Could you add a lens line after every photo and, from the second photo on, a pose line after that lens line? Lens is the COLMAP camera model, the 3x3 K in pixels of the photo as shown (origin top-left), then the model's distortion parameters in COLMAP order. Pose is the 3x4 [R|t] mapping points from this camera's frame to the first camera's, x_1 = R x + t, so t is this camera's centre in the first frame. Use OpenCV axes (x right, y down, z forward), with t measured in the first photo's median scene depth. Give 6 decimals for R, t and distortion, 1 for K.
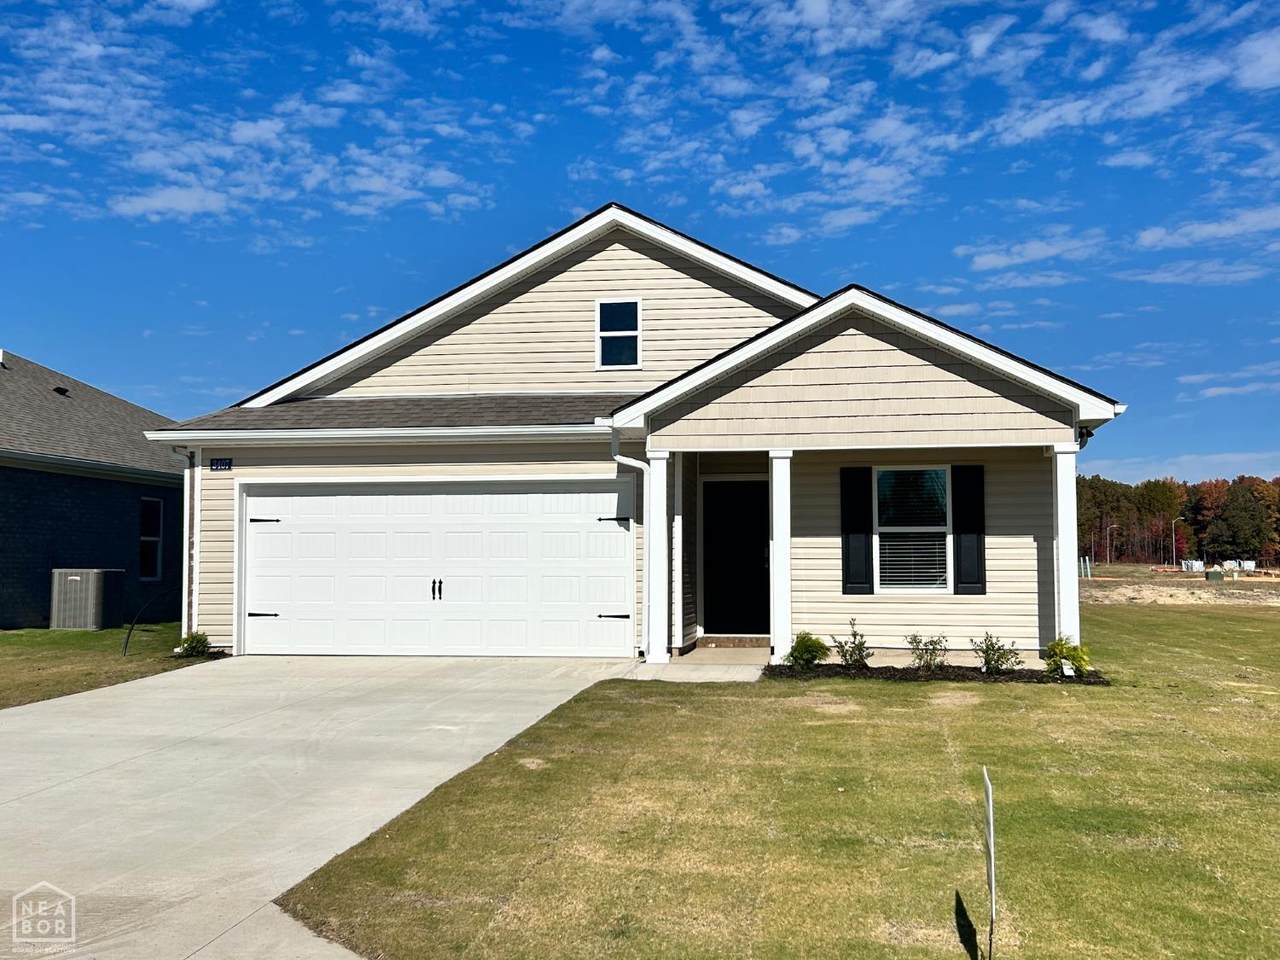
lens RADIAL K [[1343.1, 0, 632.6], [0, 1343.1, 483.8], [0, 0, 1]] dist [0.022747, 0.000000]
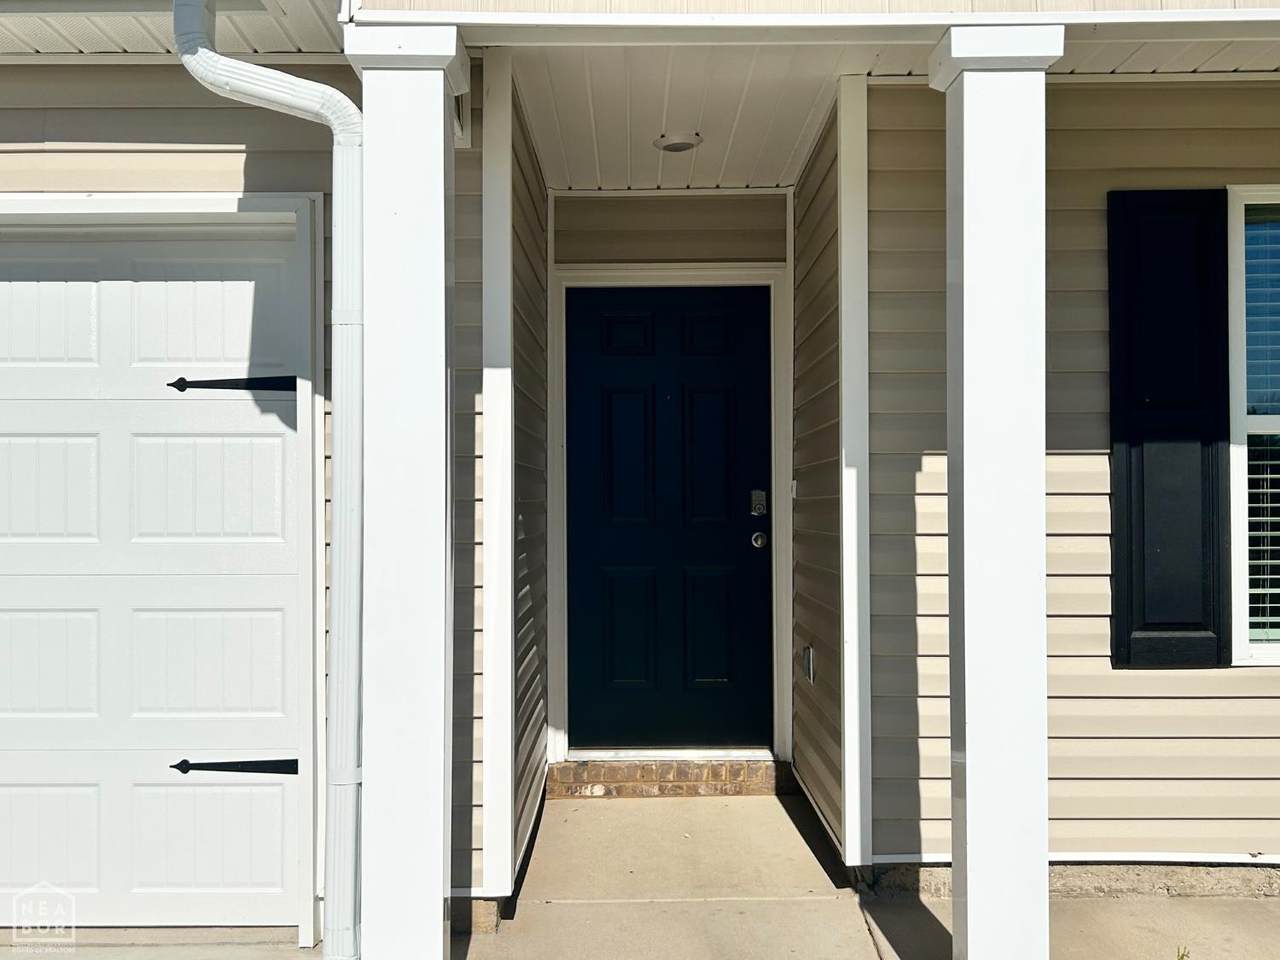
lens RADIAL K [[1343.1, 0, 636.5], [0, 1343.1, 480.0], [0, 0, 1]] dist [0.022747, 0.000000]
pose [[0.988127, -0.003190, 0.153605, 0.021456], [-0.004527, 0.998746, 0.049865, 0.032153], [-0.153572, -0.049968, 0.986873, 0.752333]]
